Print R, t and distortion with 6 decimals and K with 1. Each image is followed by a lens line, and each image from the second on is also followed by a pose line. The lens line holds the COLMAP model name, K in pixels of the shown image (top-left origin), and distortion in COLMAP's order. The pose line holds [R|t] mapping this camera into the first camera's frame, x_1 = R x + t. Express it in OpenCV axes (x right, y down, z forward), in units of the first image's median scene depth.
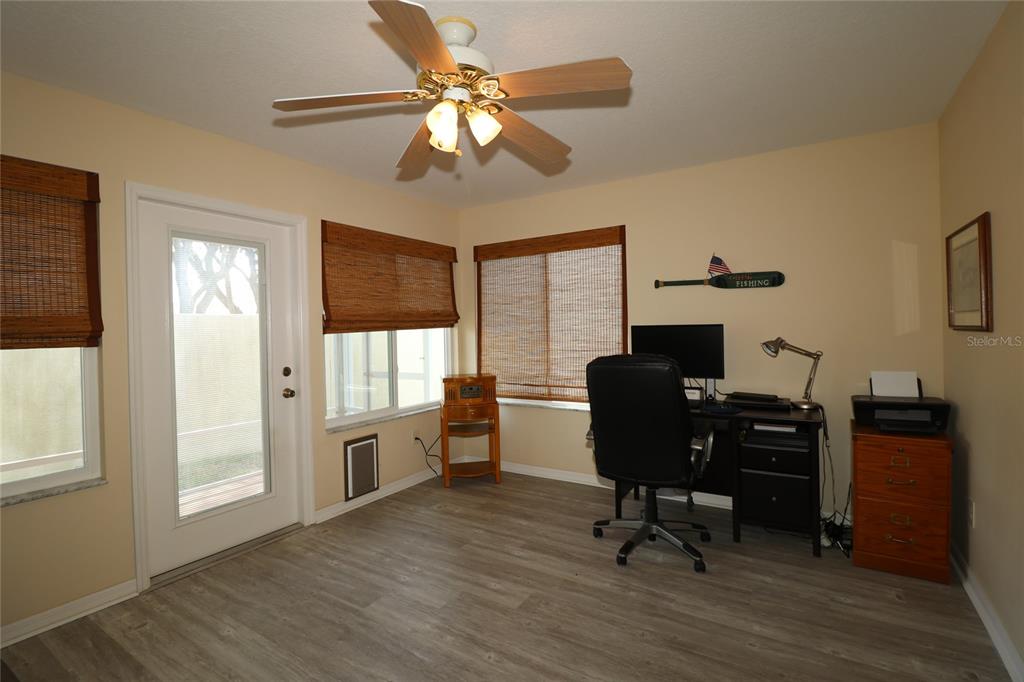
lens RADIAL K [[477.8, 0, 507.9], [0, 477.8, 330.5], [0, 0, 1]] dist [-0.004364, -0.010249]
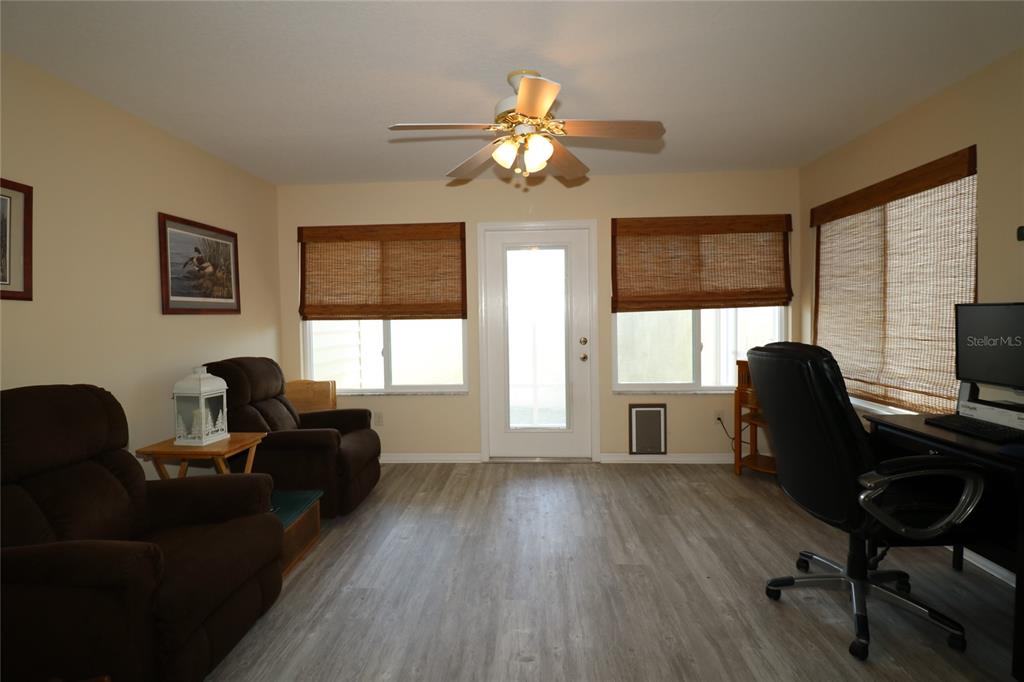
lens RADIAL K [[477.8, 0, 509.3], [0, 477.8, 331.5], [0, 0, 1]] dist [-0.004364, -0.010249]
pose [[0.495025, 0.042527, -0.867837, 0.577372], [0.002229, 0.998736, 0.050213, -0.006813], [0.868876, -0.026791, 0.494305, 0.177654]]
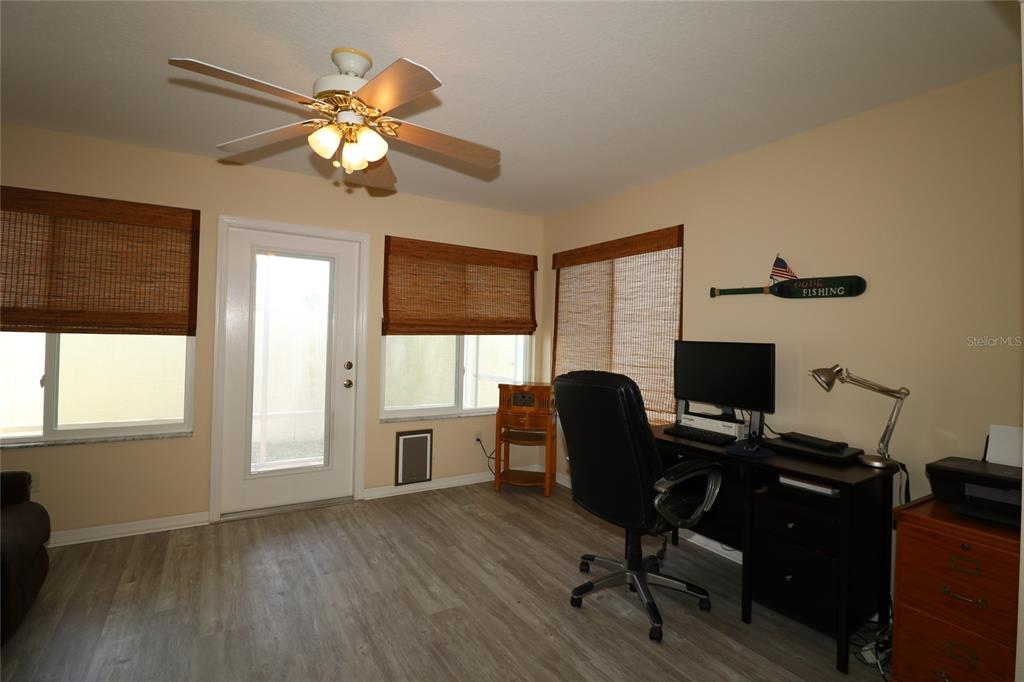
lens RADIAL K [[477.8, 0, 509.9], [0, 477.8, 330.6], [0, 0, 1]] dist [-0.004364, -0.010249]
pose [[0.901747, 0.037913, -0.430598, 0.403867], [-0.045173, 0.998957, -0.006646, -0.010067], [0.429897, 0.025445, 0.902520, 0.106699]]
